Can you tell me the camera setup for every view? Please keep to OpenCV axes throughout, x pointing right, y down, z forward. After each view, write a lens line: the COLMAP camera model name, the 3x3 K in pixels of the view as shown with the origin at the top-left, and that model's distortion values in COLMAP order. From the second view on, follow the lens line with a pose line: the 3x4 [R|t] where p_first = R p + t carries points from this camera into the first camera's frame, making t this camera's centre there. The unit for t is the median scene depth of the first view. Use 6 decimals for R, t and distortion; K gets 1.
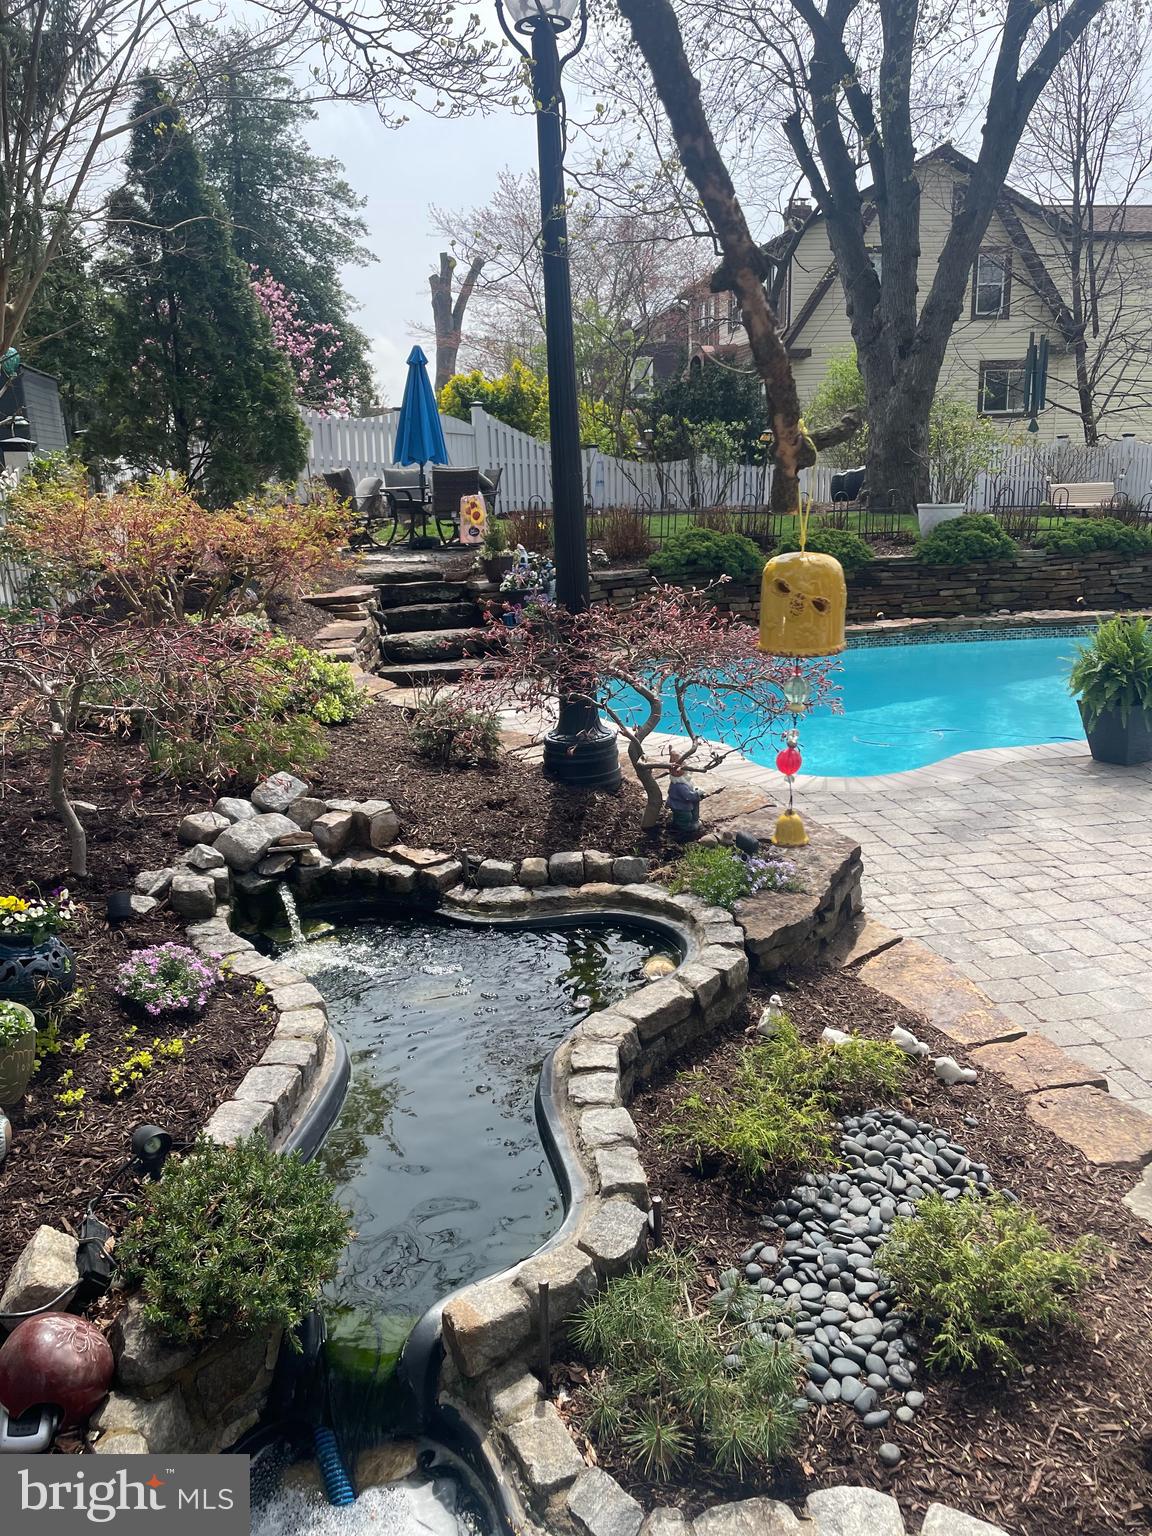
lens RADIAL K [[1162.8, 0, 577.2], [0, 1162.8, 770.9], [0, 0, 1]] dist [0.012348, 0.002751]
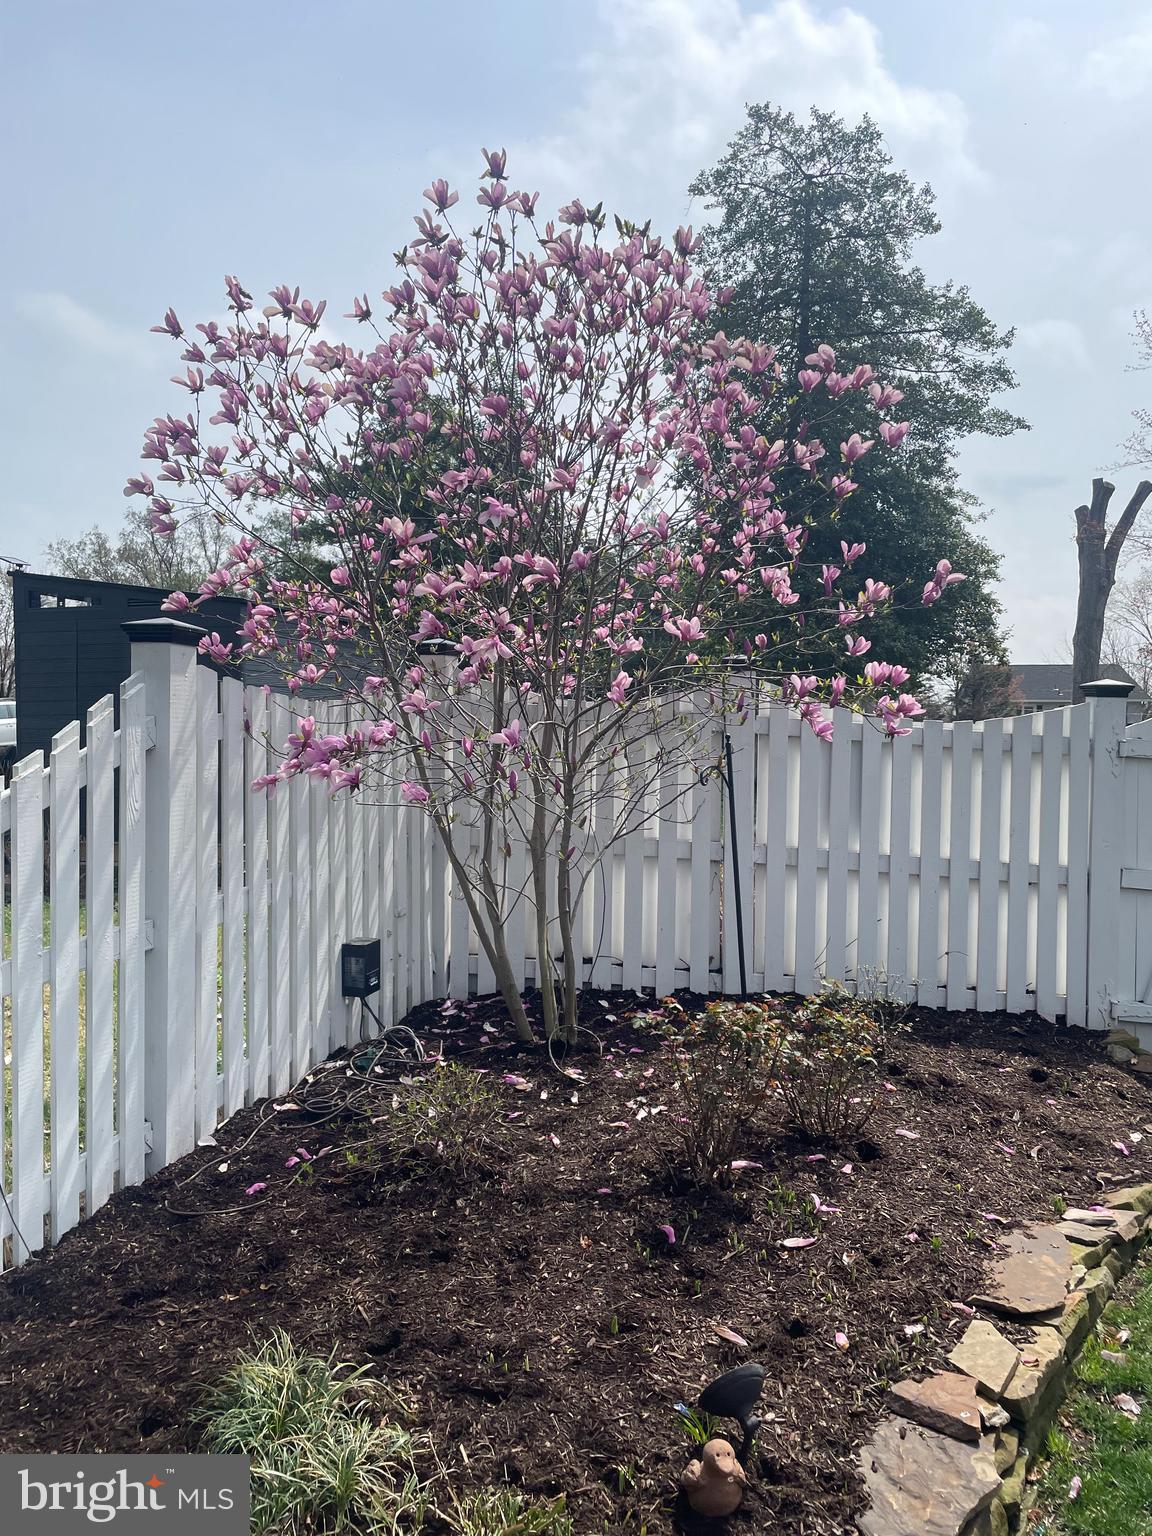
lens RADIAL K [[1162.8, 0, 577.3], [0, 1162.8, 768.7], [0, 0, 1]] dist [0.012348, 0.002751]
pose [[0.876499, 0.043387, -0.479445, -0.079459], [-0.142620, 0.974624, -0.172532, -0.137858], [0.459793, 0.219603, 0.860445, 0.427303]]
